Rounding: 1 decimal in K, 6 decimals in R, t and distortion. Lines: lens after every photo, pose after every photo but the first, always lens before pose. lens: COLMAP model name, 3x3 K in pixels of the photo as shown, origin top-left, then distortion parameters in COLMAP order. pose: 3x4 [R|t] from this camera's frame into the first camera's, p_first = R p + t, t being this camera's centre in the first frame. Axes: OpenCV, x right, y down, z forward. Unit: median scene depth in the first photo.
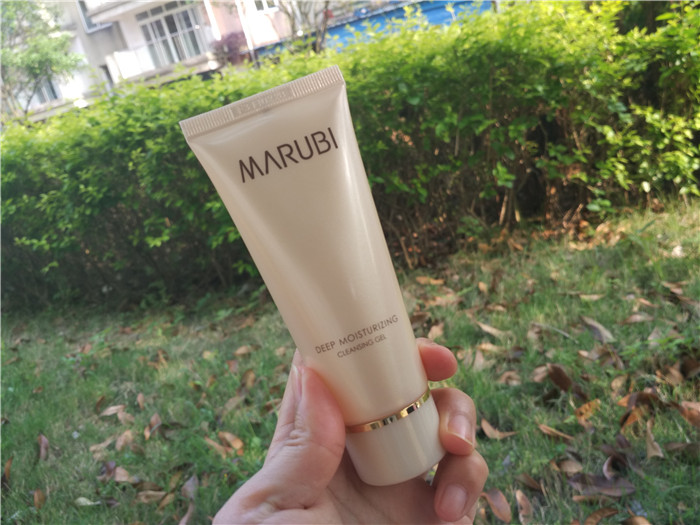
lens RADIAL K [[638.4, 0, 350.0], [0, 638.4, 262.5], [0, 0, 1]] dist [0.082939, -0.228165]
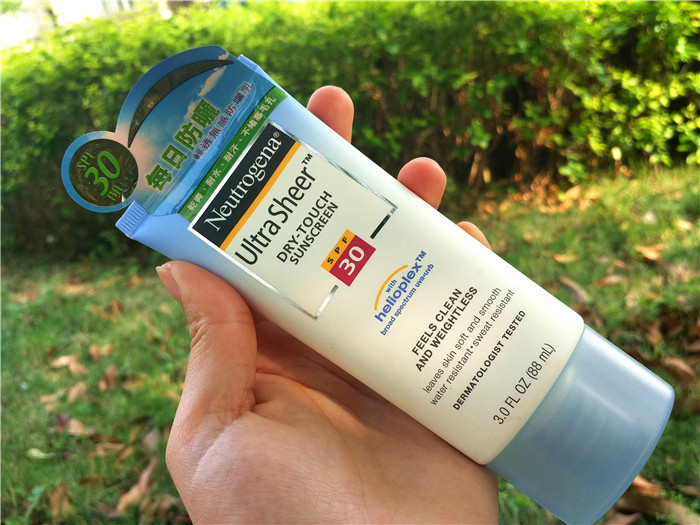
lens RADIAL K [[645.7, 0, 350.0], [0, 645.7, 262.5], [0, 0, 1]] dist [0.066511, -0.225295]
pose [[0.996121, 0.035634, 0.080462, -0.028376], [-0.039521, 0.998101, 0.047241, 0.020658], [-0.078625, -0.050237, 0.995638, 0.025556]]
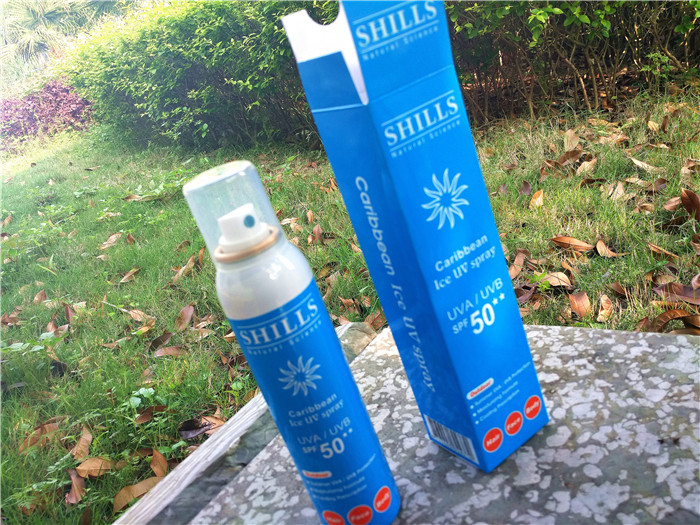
lens RADIAL K [[633.1, 0, 350.0], [0, 633.1, 262.5], [0, 0, 1]] dist [0.095367, -0.218566]
pose [[0.943219, 0.096799, -0.317755, 0.098037], [-0.031154, 0.978160, 0.205503, 0.050922], [0.330707, -0.183935, 0.925635, -0.044829]]
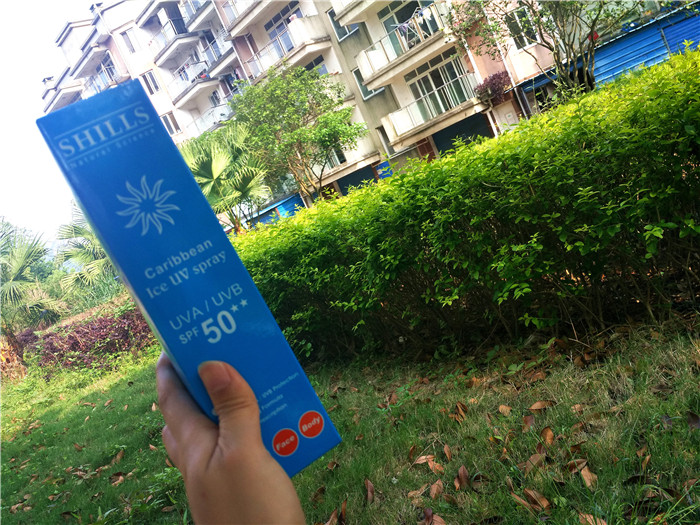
lens RADIAL K [[633.1, 0, 350.0], [0, 633.1, 262.5], [0, 0, 1]] dist [0.095367, -0.218566]
pose [[0.910278, -0.073853, -0.407358, -0.005634], [0.052627, 0.996620, -0.063085, -0.041616], [0.410640, 0.035987, 0.911087, -0.068240]]
